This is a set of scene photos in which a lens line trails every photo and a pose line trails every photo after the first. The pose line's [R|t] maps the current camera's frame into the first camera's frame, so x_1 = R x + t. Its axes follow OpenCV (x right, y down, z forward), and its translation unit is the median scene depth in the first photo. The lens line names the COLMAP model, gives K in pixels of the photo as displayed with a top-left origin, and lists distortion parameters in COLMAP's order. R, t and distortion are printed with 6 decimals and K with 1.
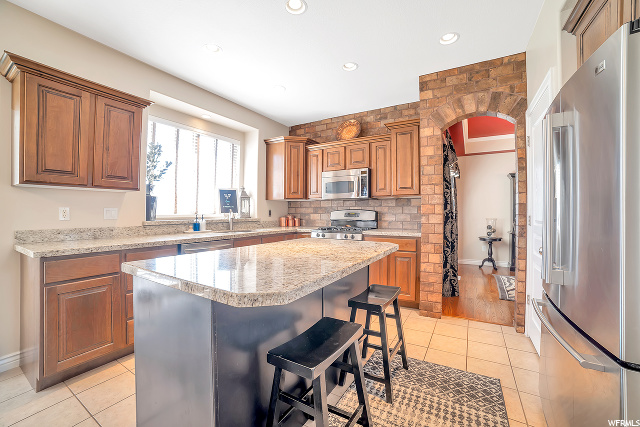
lens RADIAL K [[262.3, 0, 316.7], [0, 262.3, 210.9], [0, 0, 1]] dist [-0.049400, 0.001970]
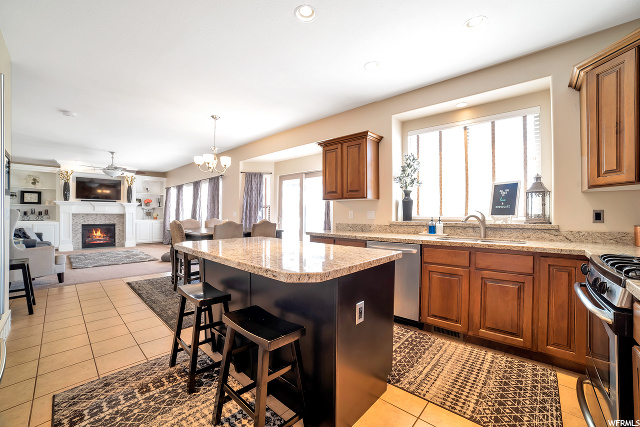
lens RADIAL K [[262.3, 0, 326.4], [0, 262.3, 214.0], [0, 0, 1]] dist [-0.049400, 0.001970]
pose [[-0.158337, -0.004295, -0.987376, 0.503715], [0.000533, 0.999990, -0.004435, 0.007596], [0.987385, -0.001229, -0.158333, 0.695211]]
